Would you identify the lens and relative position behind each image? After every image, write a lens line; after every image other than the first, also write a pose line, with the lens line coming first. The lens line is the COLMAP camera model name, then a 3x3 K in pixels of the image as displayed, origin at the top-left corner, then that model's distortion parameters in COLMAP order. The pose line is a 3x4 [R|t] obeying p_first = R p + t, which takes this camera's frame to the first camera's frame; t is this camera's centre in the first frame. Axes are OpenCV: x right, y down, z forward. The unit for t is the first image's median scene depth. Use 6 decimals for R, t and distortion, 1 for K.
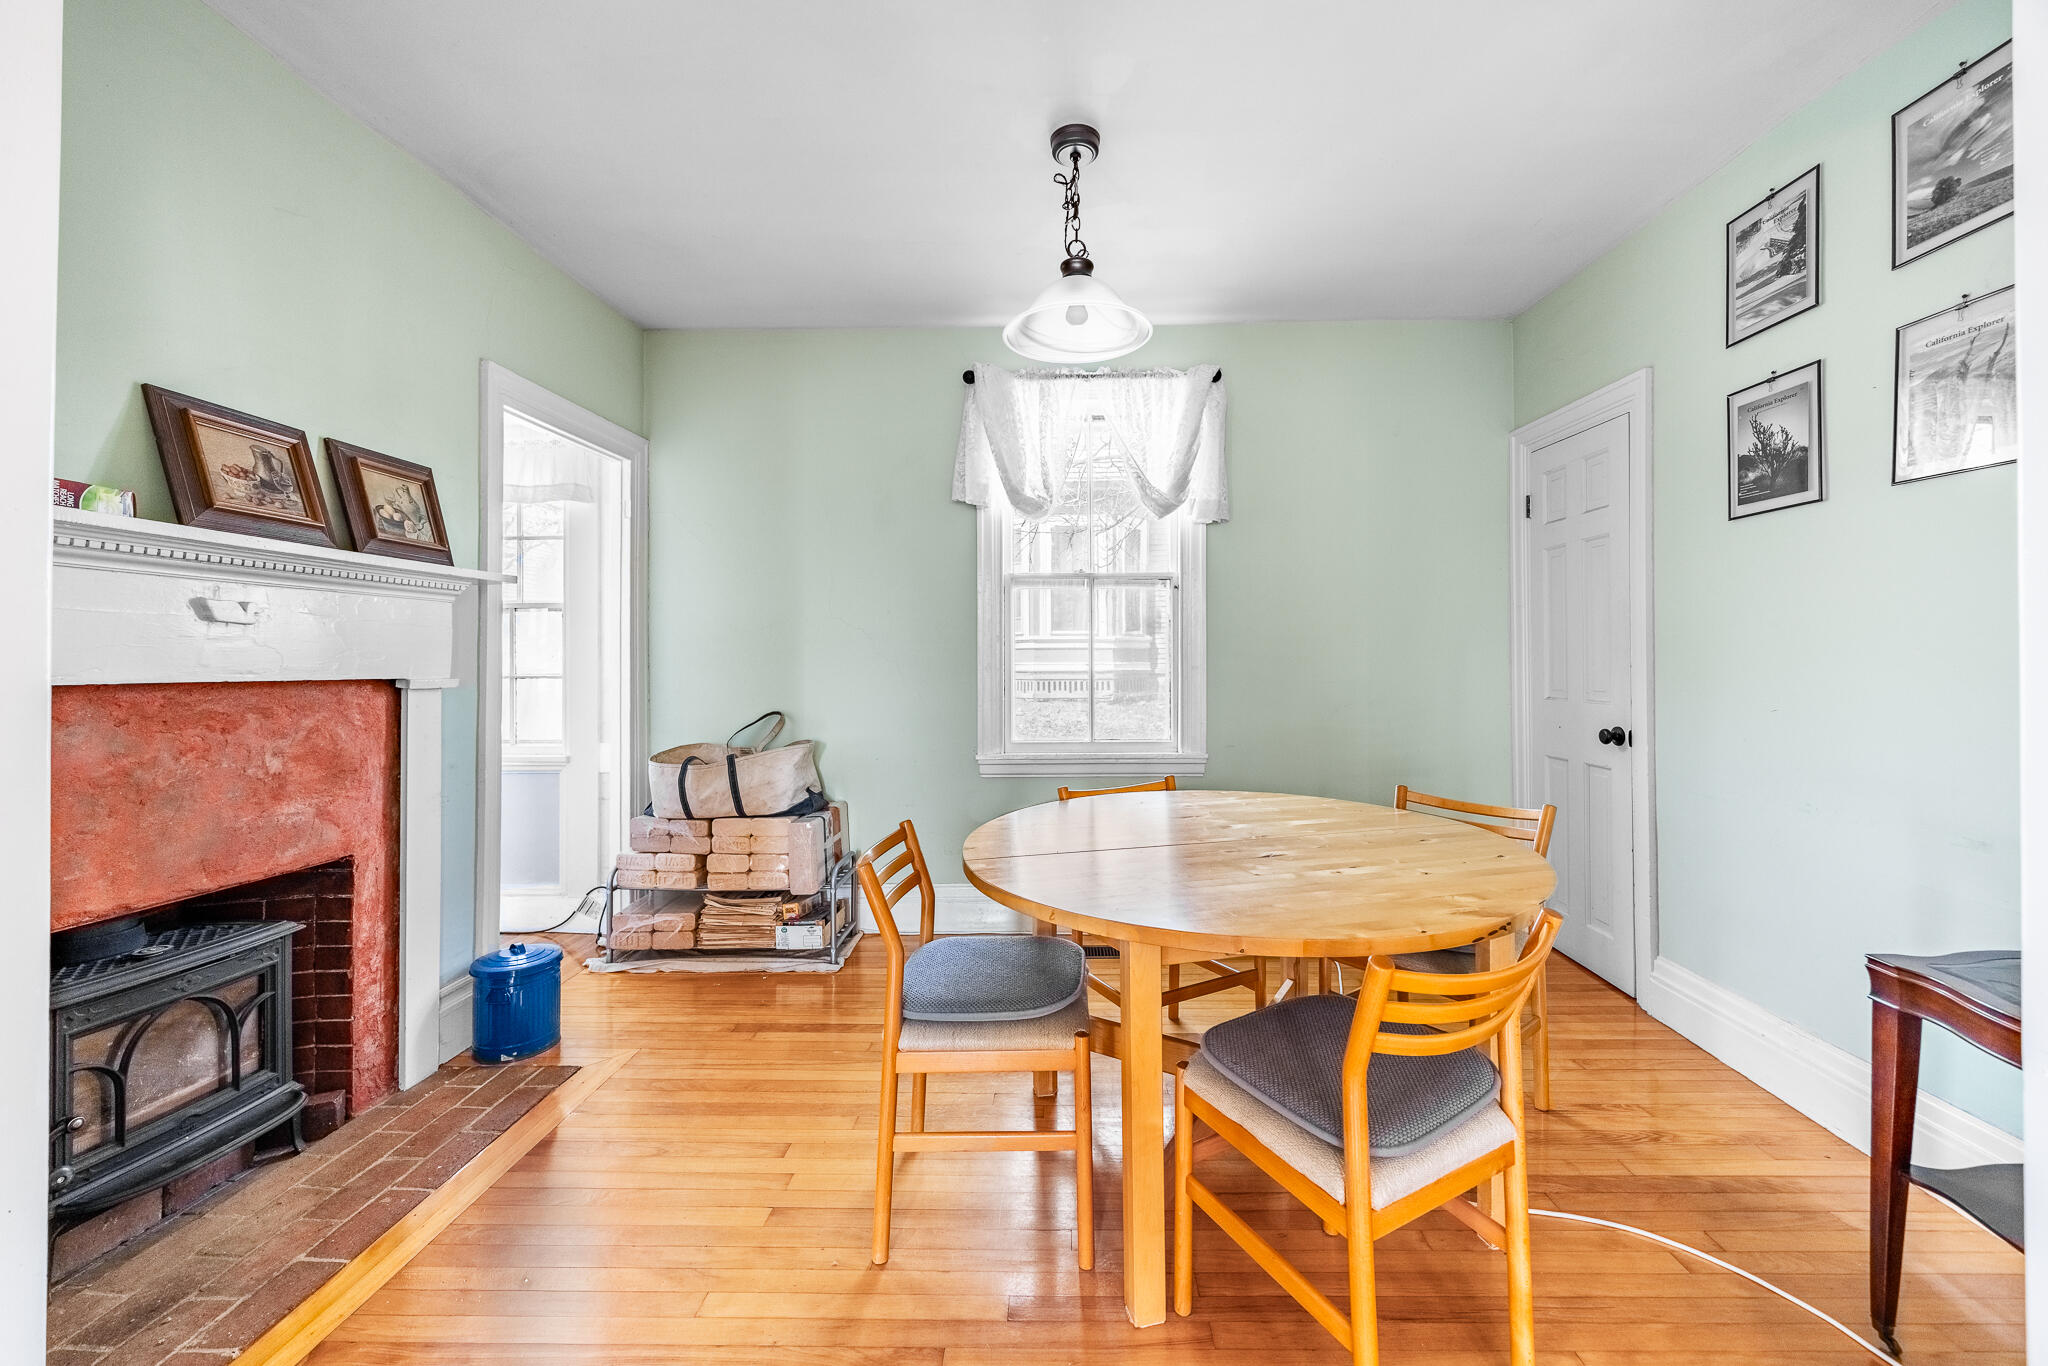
lens RADIAL K [[815.3, 0, 1051.9], [0, 815.3, 656.6], [0, 0, 1]] dist [0.000936, -0.000085]
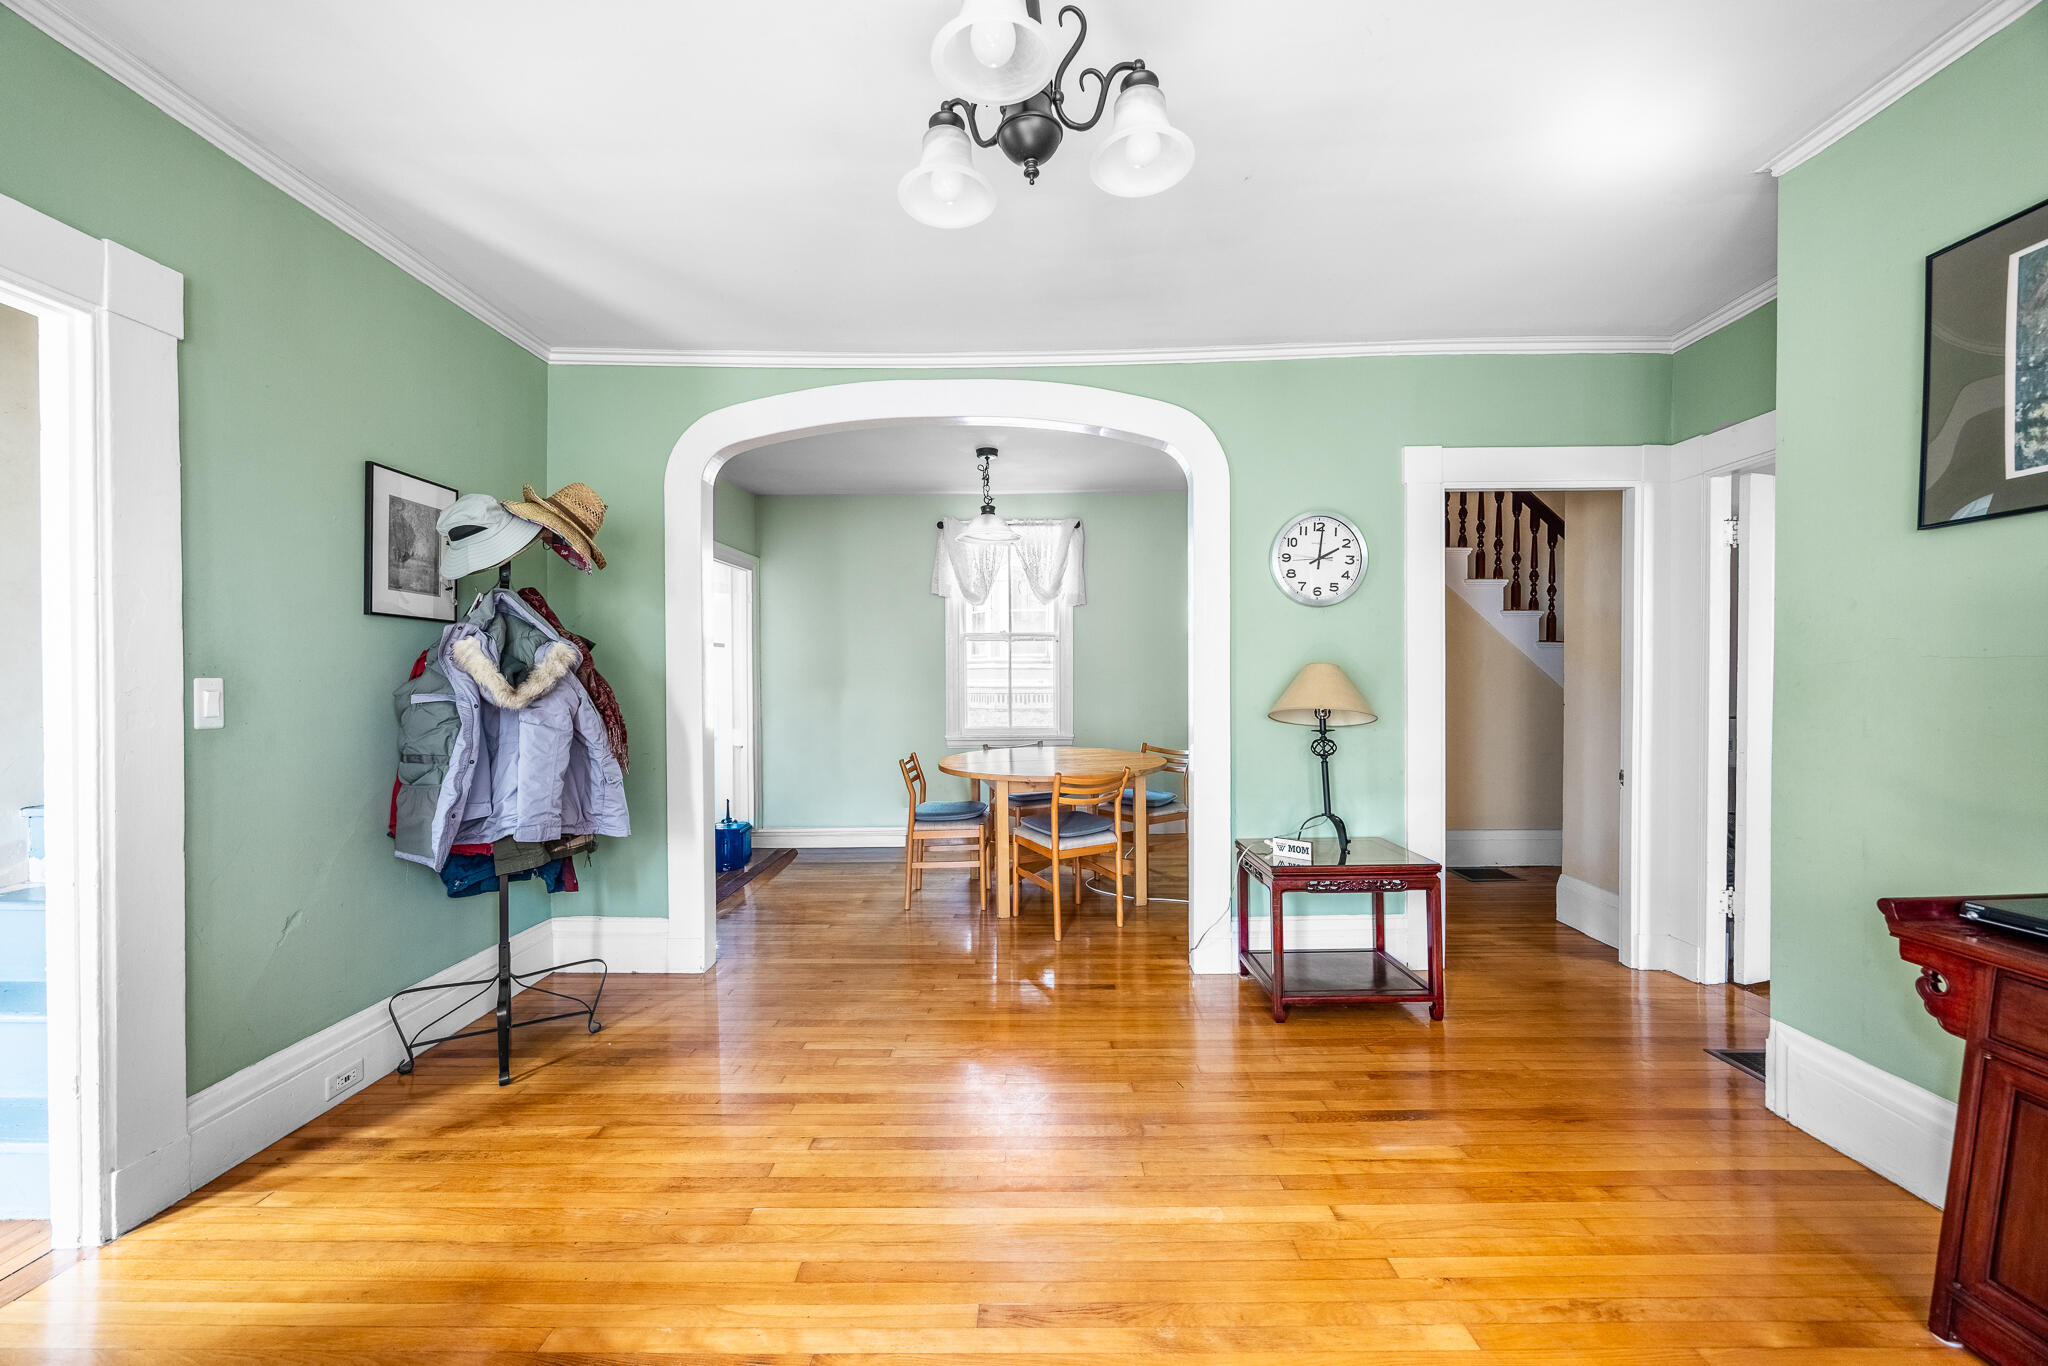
lens RADIAL K [[785.7, 0, 1030.0], [0, 785.7, 679.7], [0, 0, 1]] dist [0.001968, -0.000473]
pose [[0.999967, -0.001669, 0.007995, 0.124188], [0.001555, 0.999897, 0.014261, -0.038225], [-0.008018, -0.014248, 0.999866, -1.123287]]
